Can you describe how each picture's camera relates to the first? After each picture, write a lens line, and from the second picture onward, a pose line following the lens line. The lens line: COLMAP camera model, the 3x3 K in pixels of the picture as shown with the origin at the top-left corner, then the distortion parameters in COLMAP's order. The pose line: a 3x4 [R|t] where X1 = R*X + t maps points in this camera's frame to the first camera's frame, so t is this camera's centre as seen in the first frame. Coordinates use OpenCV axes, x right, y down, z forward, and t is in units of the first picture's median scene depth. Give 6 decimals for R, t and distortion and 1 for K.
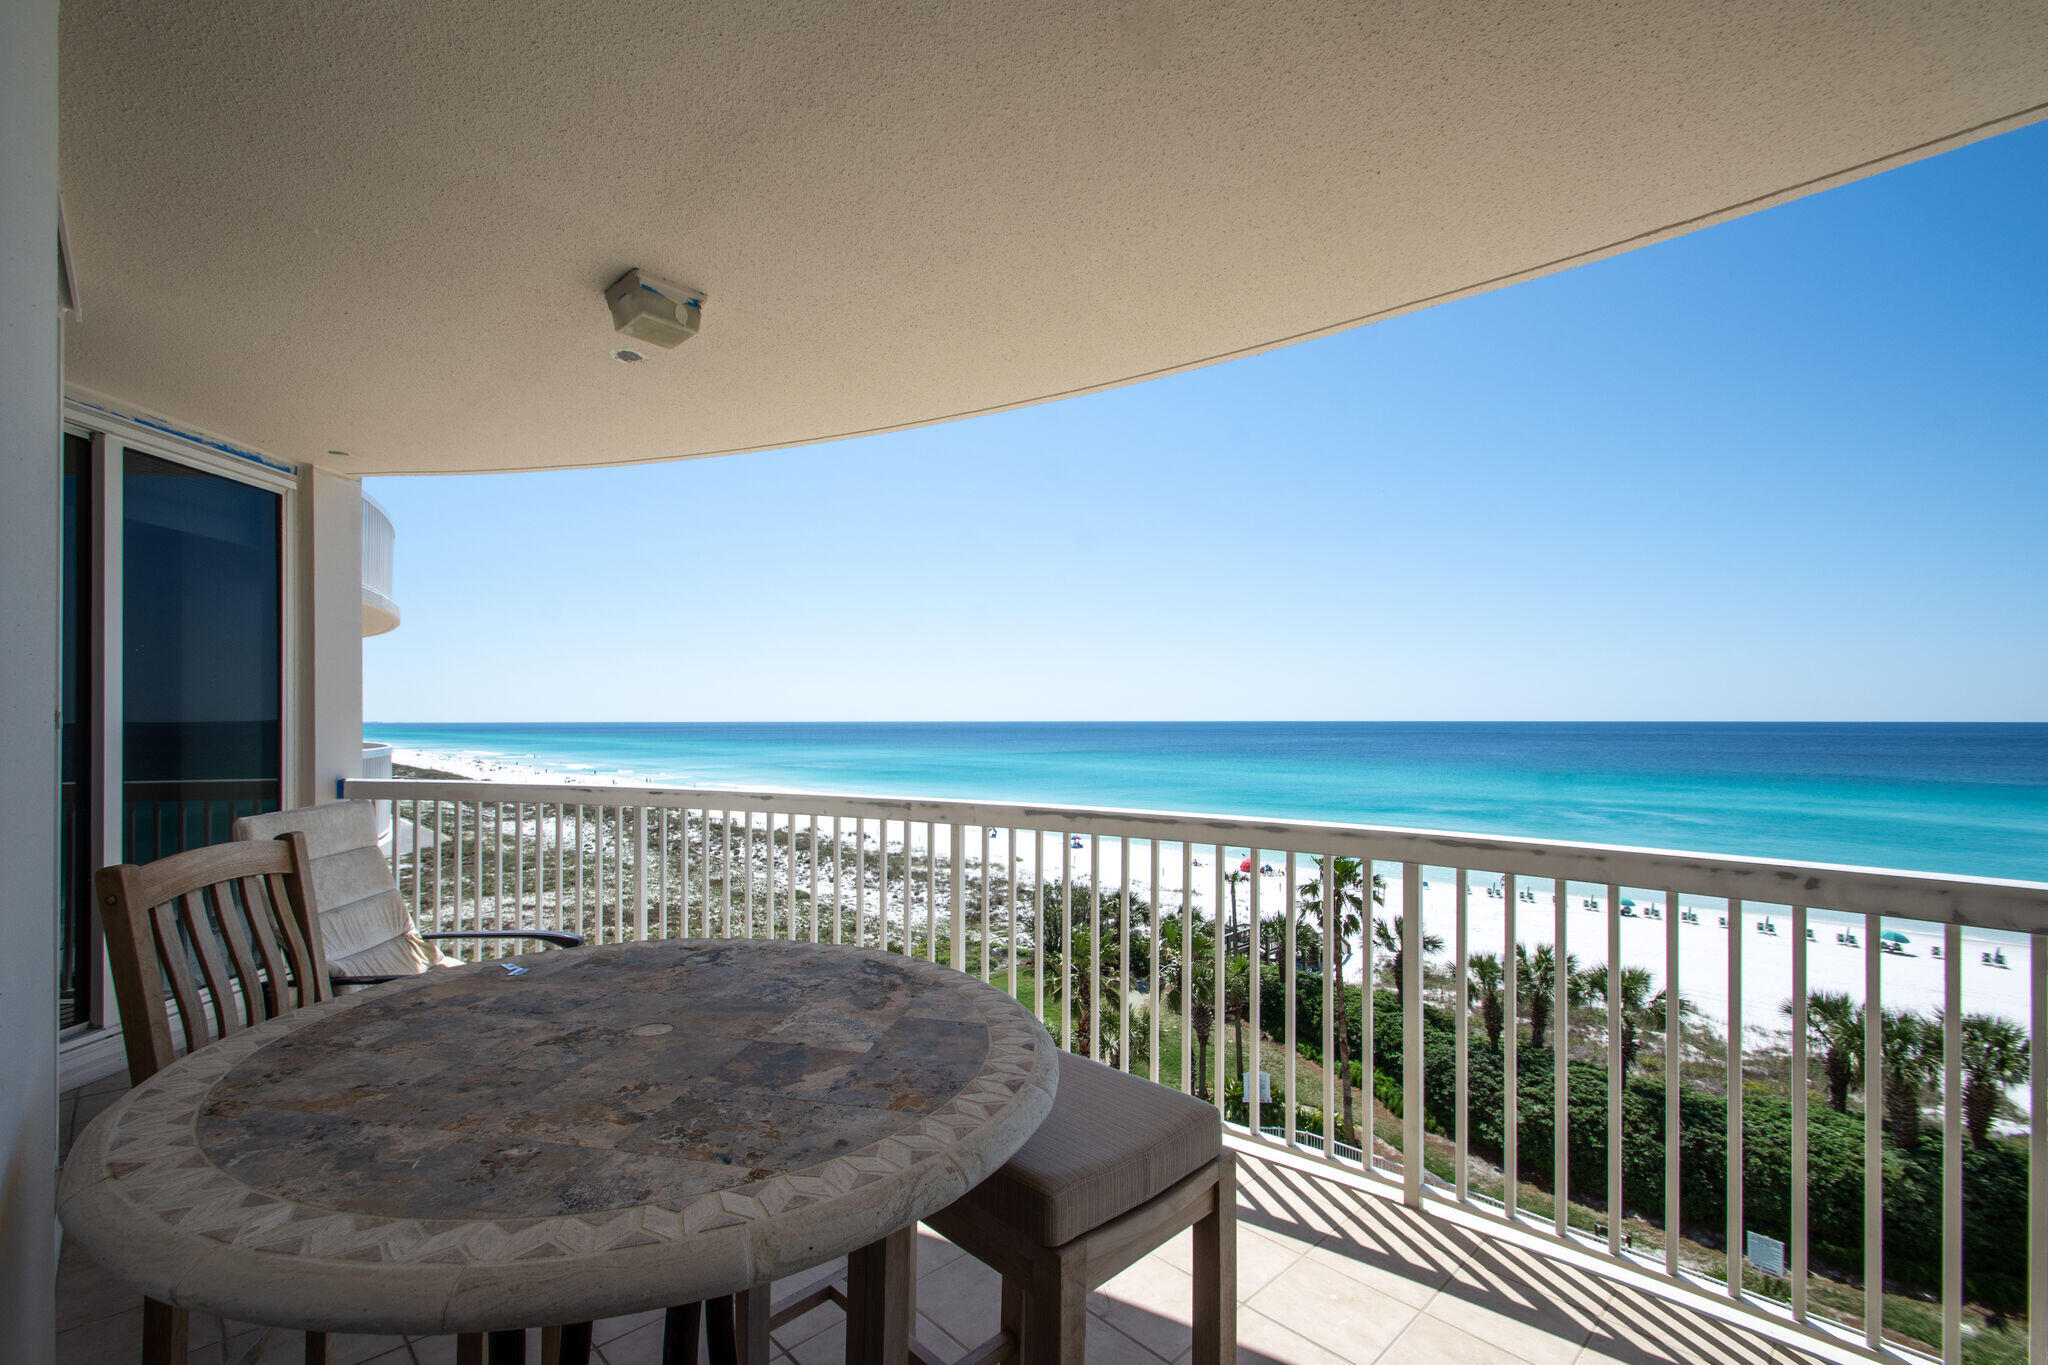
lens RADIAL K [[880.9, 0, 991.7], [0, 880.9, 716.5], [0, 0, 1]] dist [0.029093, -0.016442]
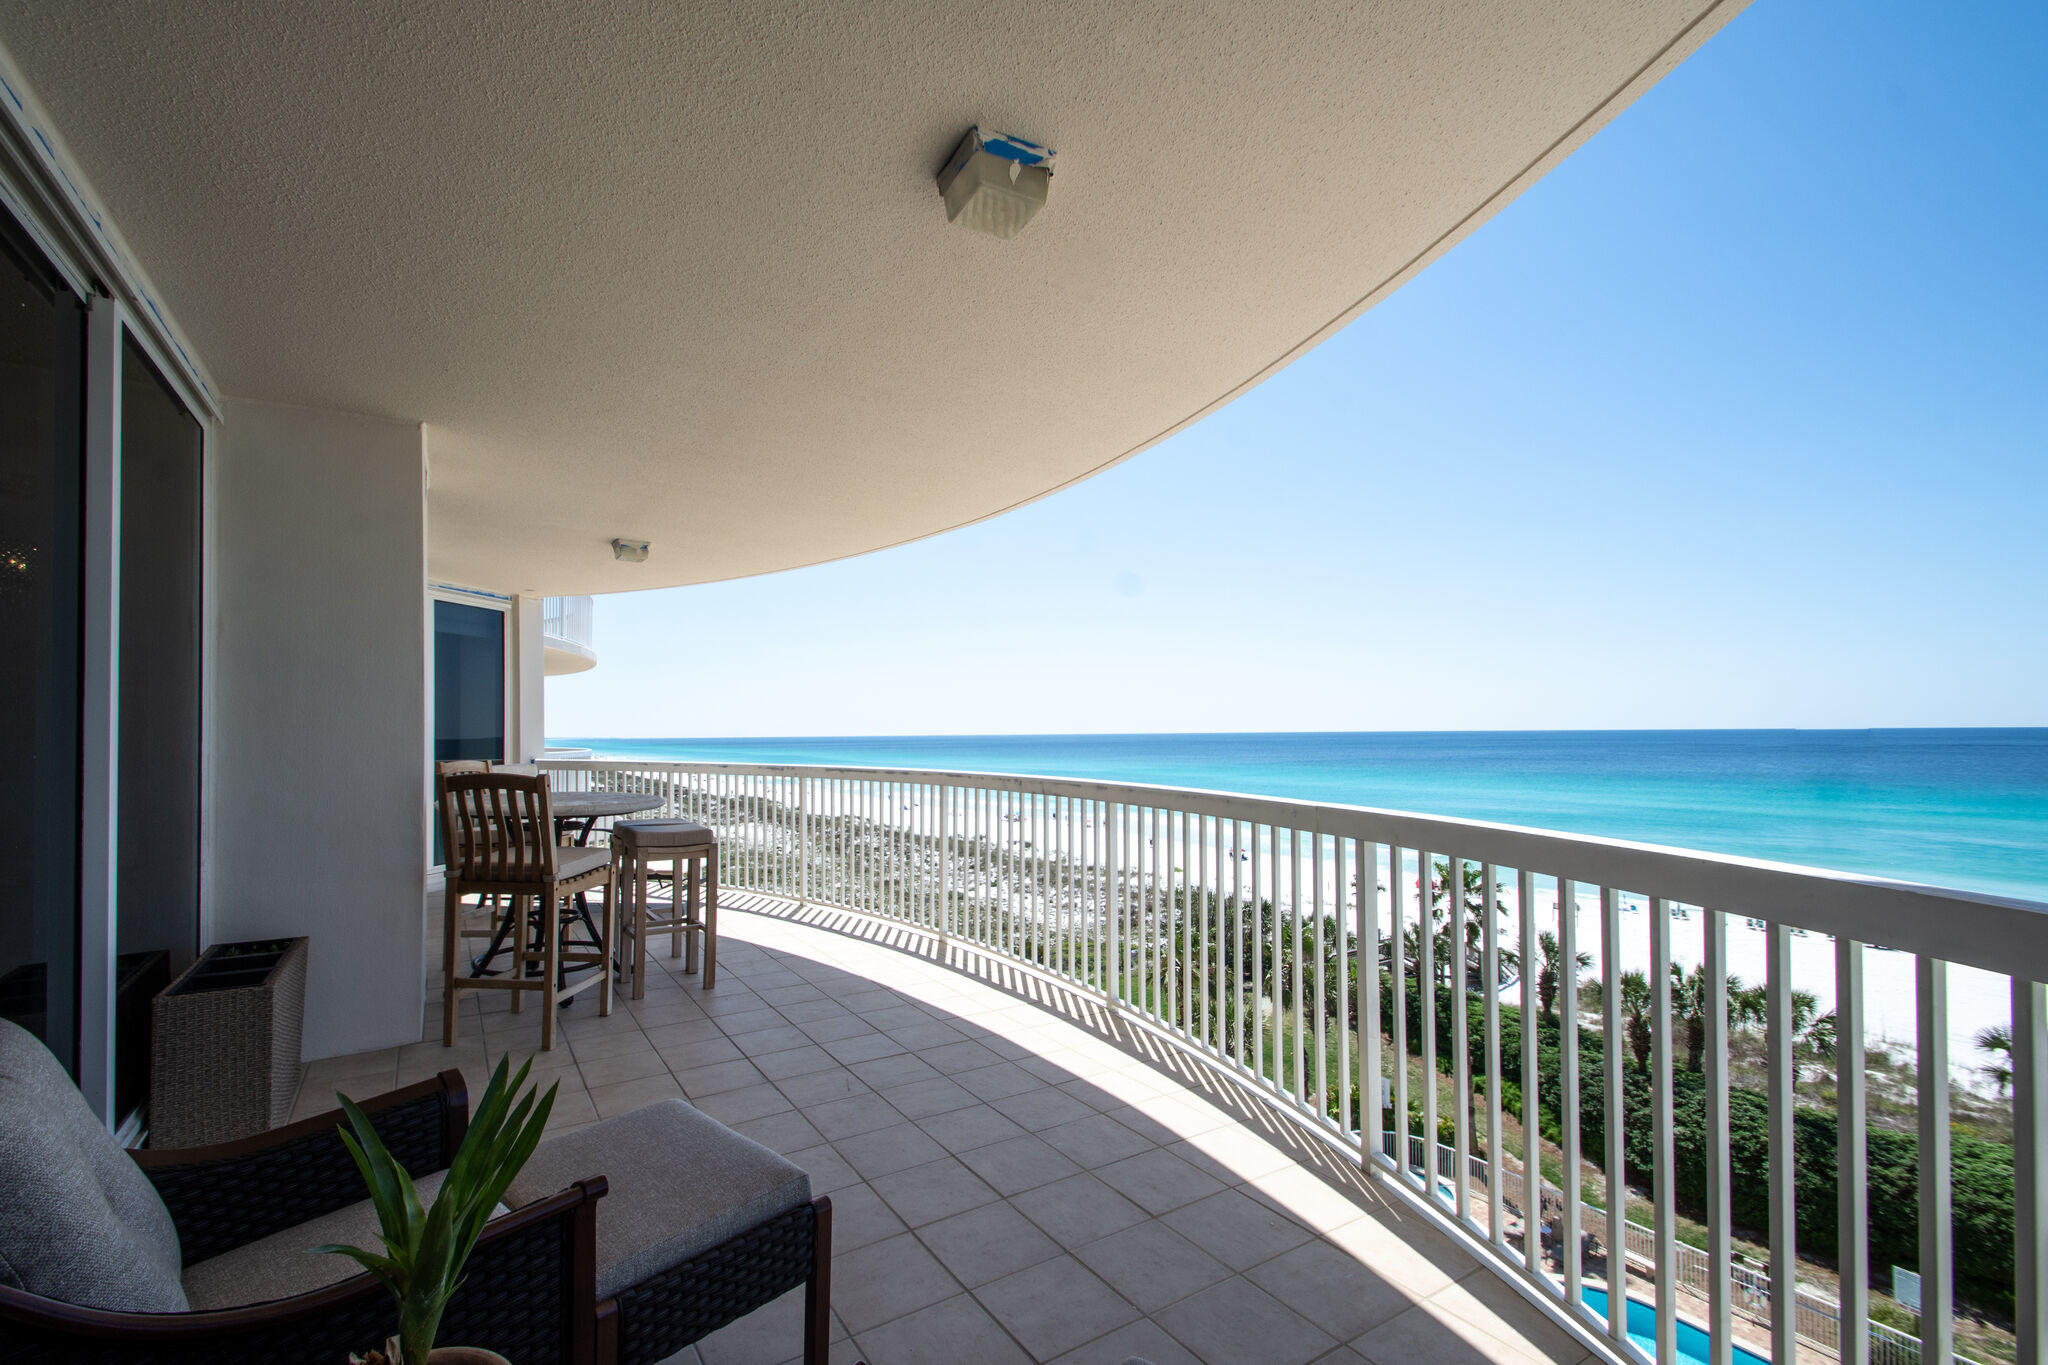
lens RADIAL K [[895.2, 0, 1003.3], [0, 895.2, 720.4], [0, 0, 1]] dist [0.028219, -0.014371]
pose [[0.980477, -0.009432, -0.196405, 0.088828], [0.007564, 0.999919, -0.010260, 0.002288], [0.196486, 0.008574, 0.980469, -0.096708]]
